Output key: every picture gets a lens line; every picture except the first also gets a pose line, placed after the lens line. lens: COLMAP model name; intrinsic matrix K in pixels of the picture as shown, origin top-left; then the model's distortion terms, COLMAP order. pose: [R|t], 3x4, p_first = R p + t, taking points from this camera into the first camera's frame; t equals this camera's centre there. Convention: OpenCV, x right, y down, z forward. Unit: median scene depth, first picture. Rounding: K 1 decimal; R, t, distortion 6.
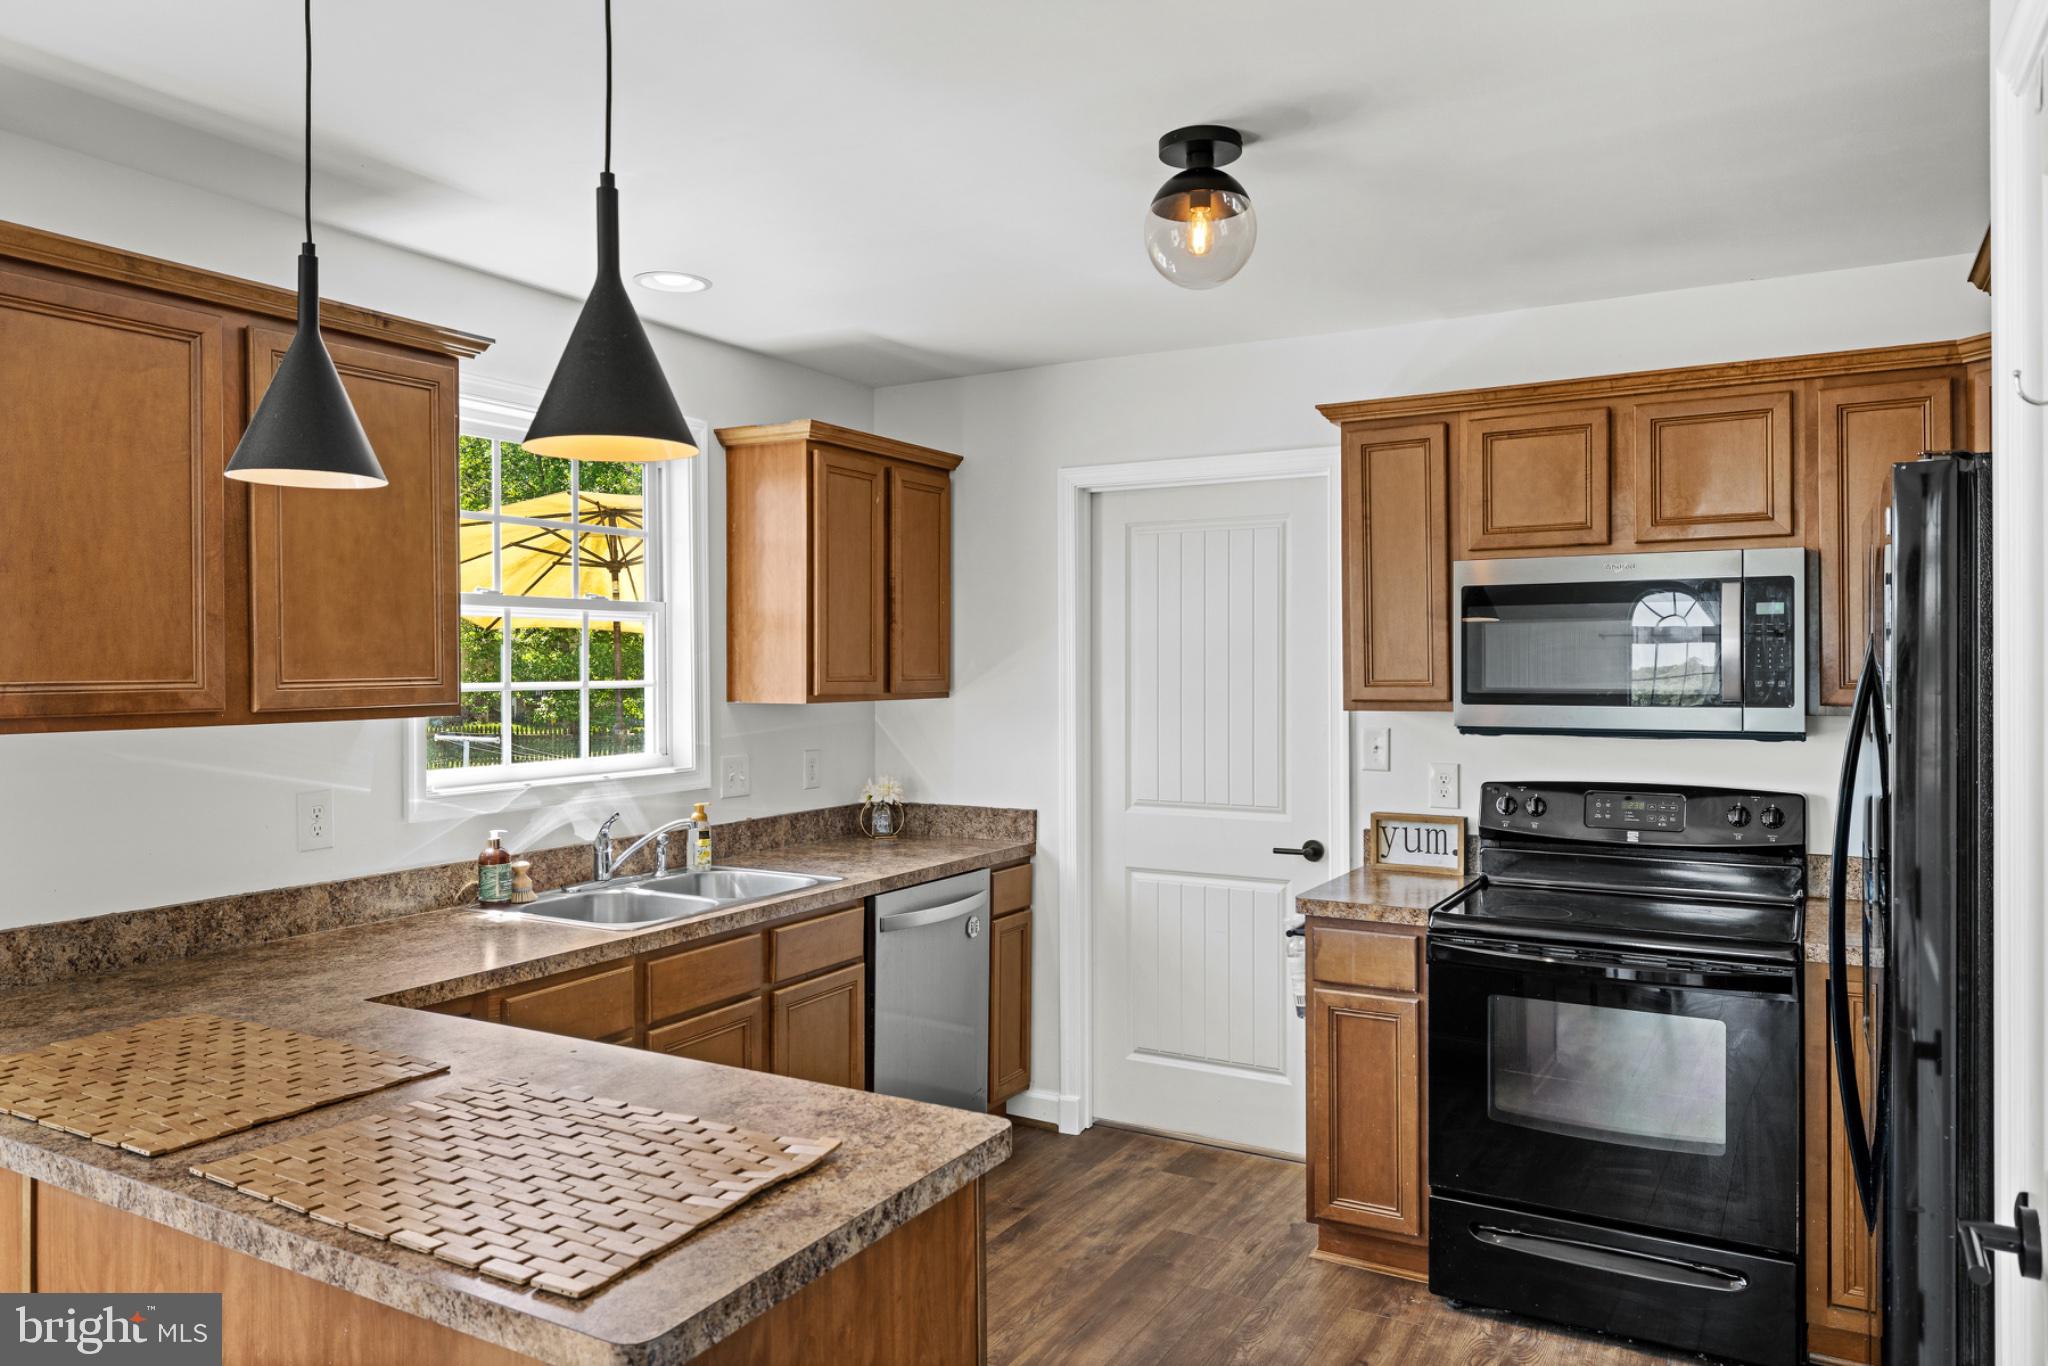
lens RADIAL K [[1395.2, 0, 1030.3], [0, 1395.2, 679.3], [0, 0, 1]] dist [0.005364, -0.000892]
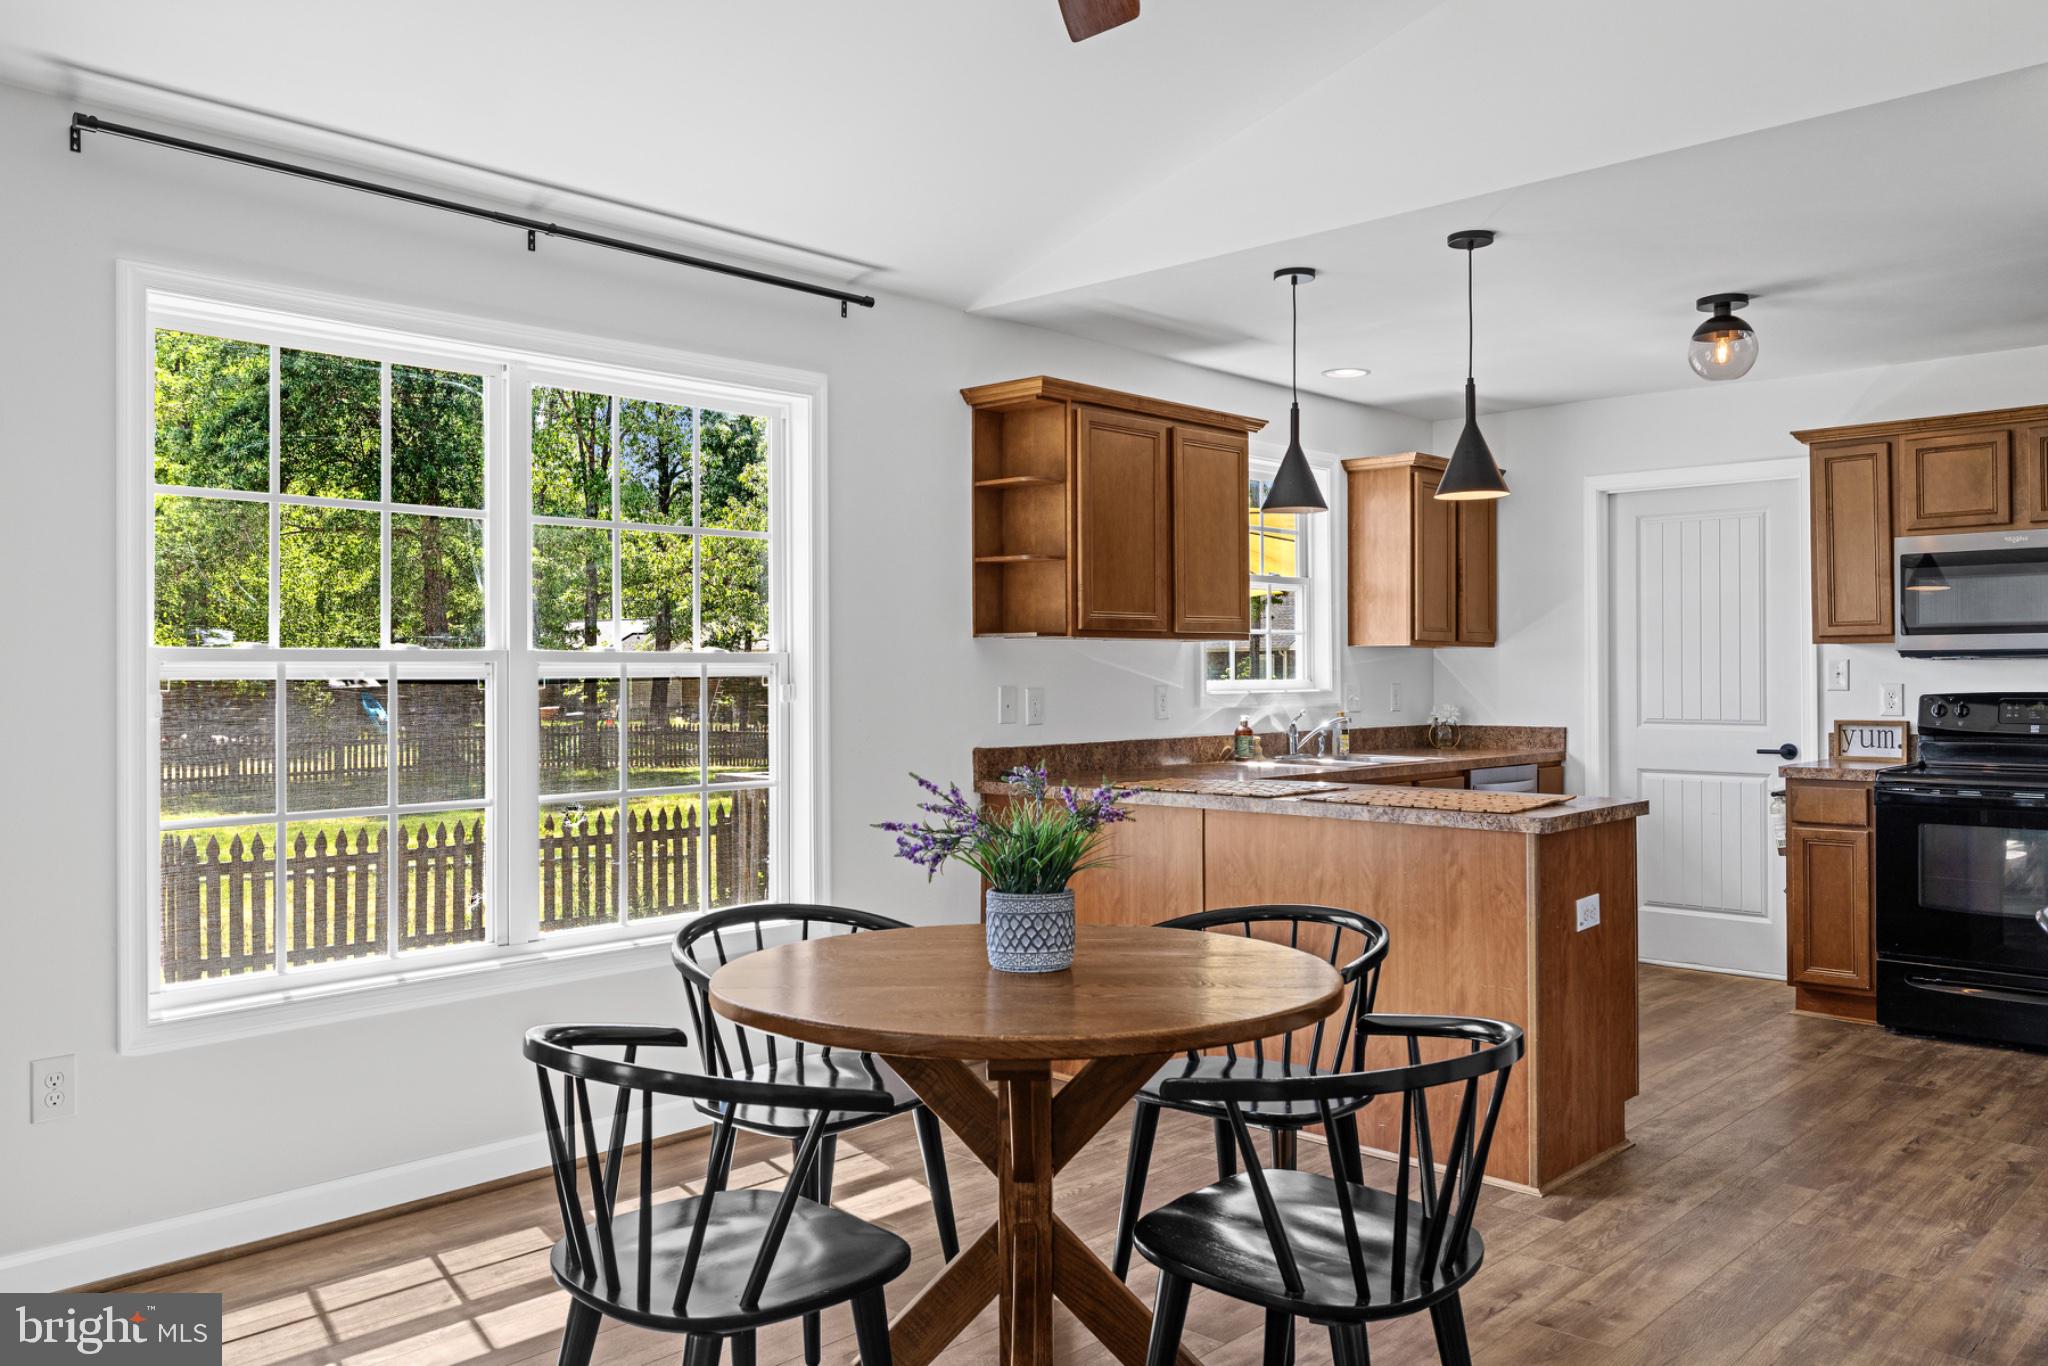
lens RADIAL K [[1553.0, 0, 1008.9], [0, 1553.0, 670.7], [0, 0, 1]] dist [-0.000830, -0.023895]
pose [[0.968145, -0.002210, -0.250381, -0.183832], [-0.000787, 0.999929, -0.011870, 0.072736], [0.250390, 0.011689, 0.968074, -0.779448]]
